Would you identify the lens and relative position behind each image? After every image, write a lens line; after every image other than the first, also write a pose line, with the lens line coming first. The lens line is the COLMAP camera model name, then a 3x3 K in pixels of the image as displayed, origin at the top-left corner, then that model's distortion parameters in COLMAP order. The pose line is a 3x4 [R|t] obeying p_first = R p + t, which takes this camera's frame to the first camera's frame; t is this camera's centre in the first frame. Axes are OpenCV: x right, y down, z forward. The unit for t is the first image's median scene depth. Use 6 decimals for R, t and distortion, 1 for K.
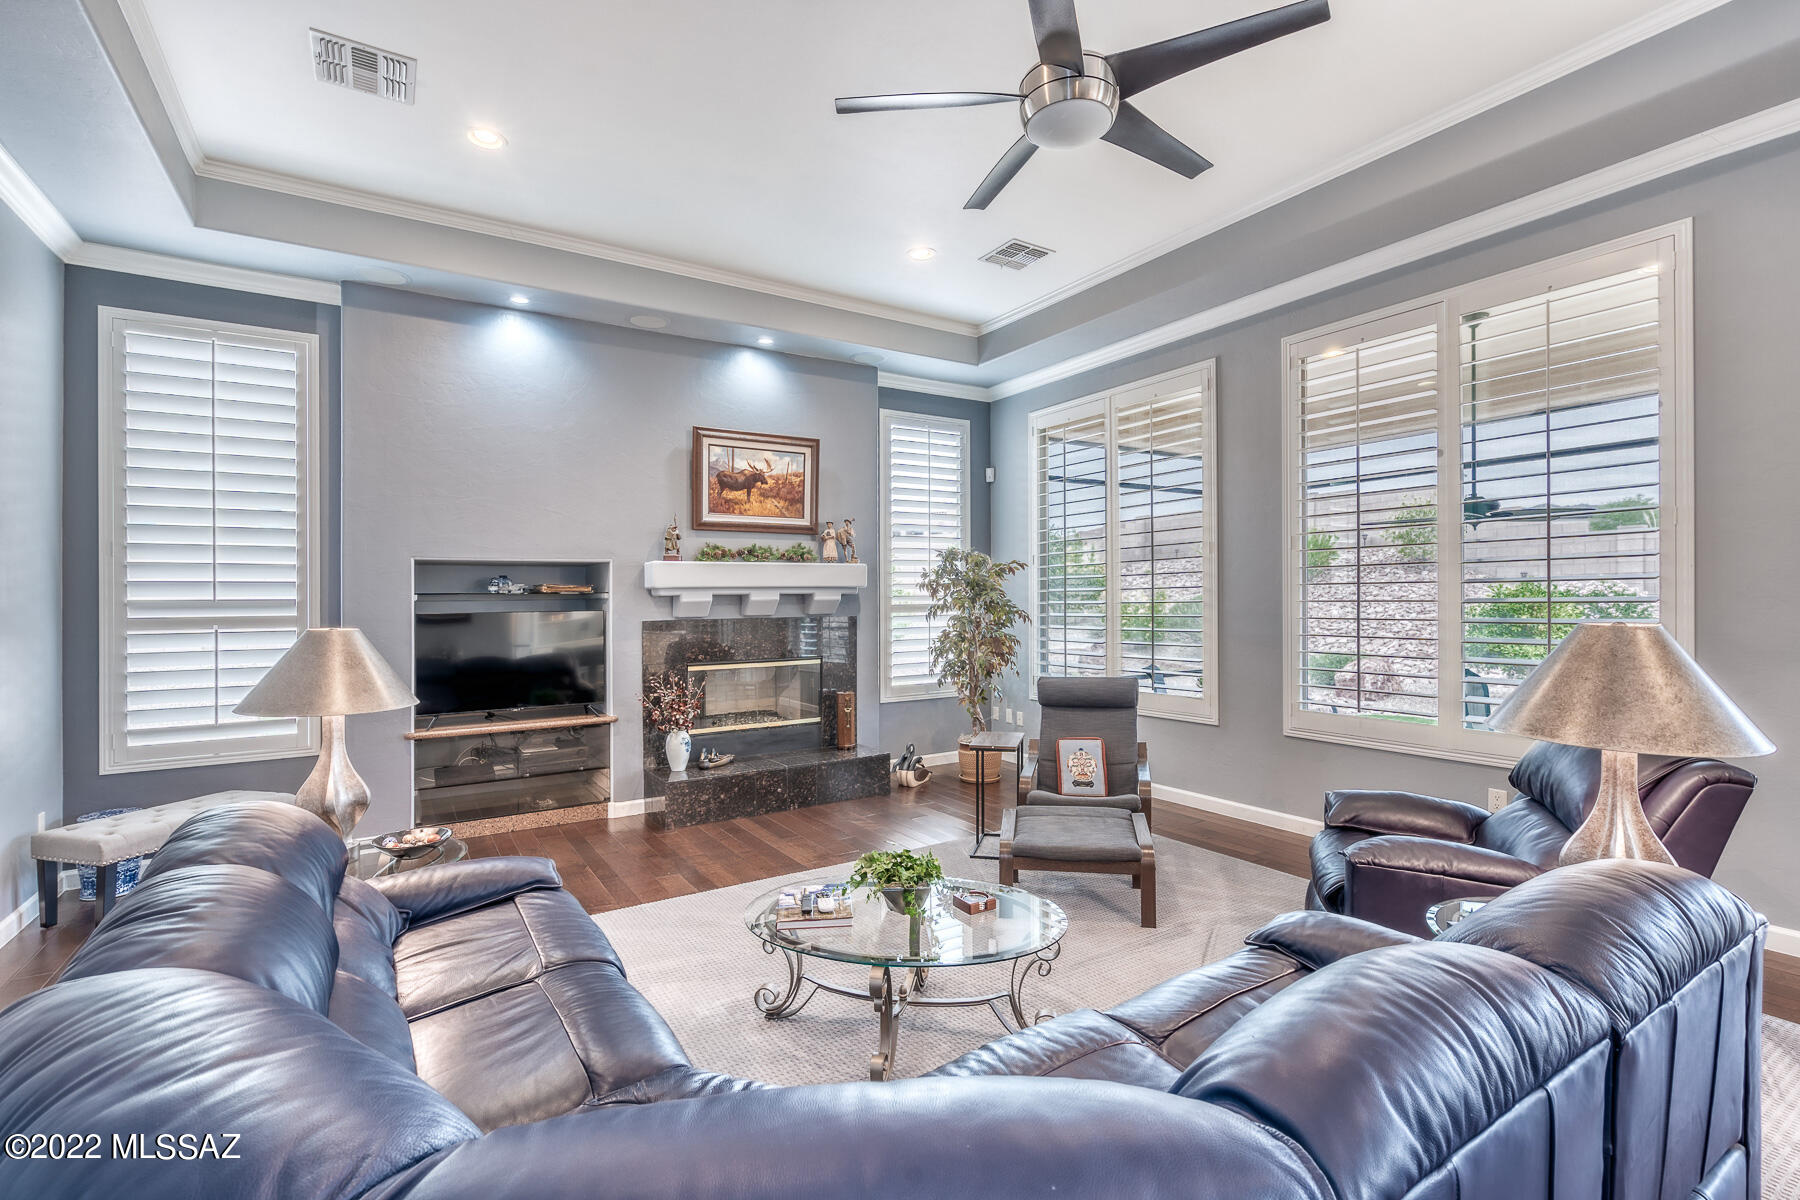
lens RADIAL K [[830.3, 0, 899.0], [0, 830.3, 599.1], [0, 0, 1]] dist [0.004809, 0.000210]
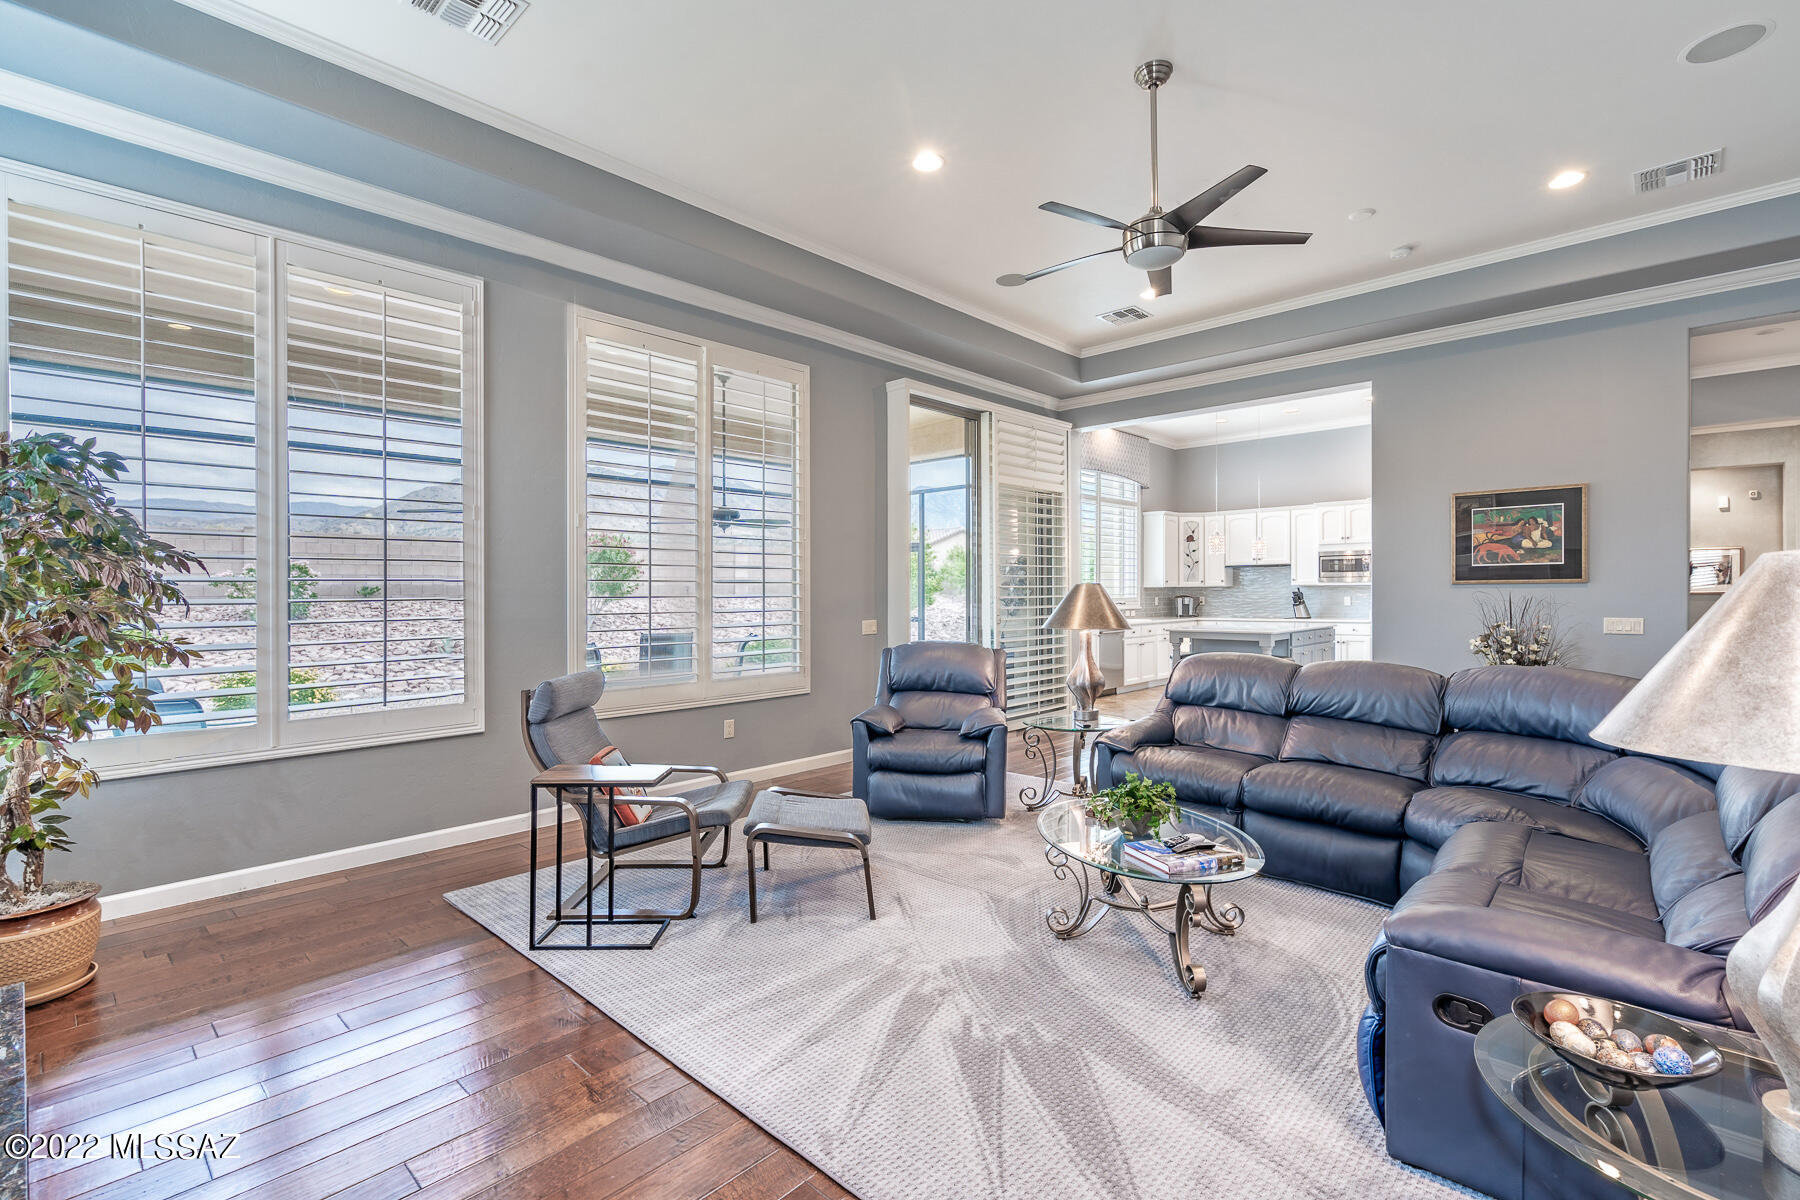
lens RADIAL K [[830.3, 0, 902.1], [0, 830.3, 587.5], [0, 0, 1]] dist [0.004809, 0.000210]
pose [[-0.274019, 0.011751, 0.961653, -0.662624], [0.008089, 0.999918, -0.009914, 0.024849], [-0.961690, 0.005062, -0.274091, 1.080047]]
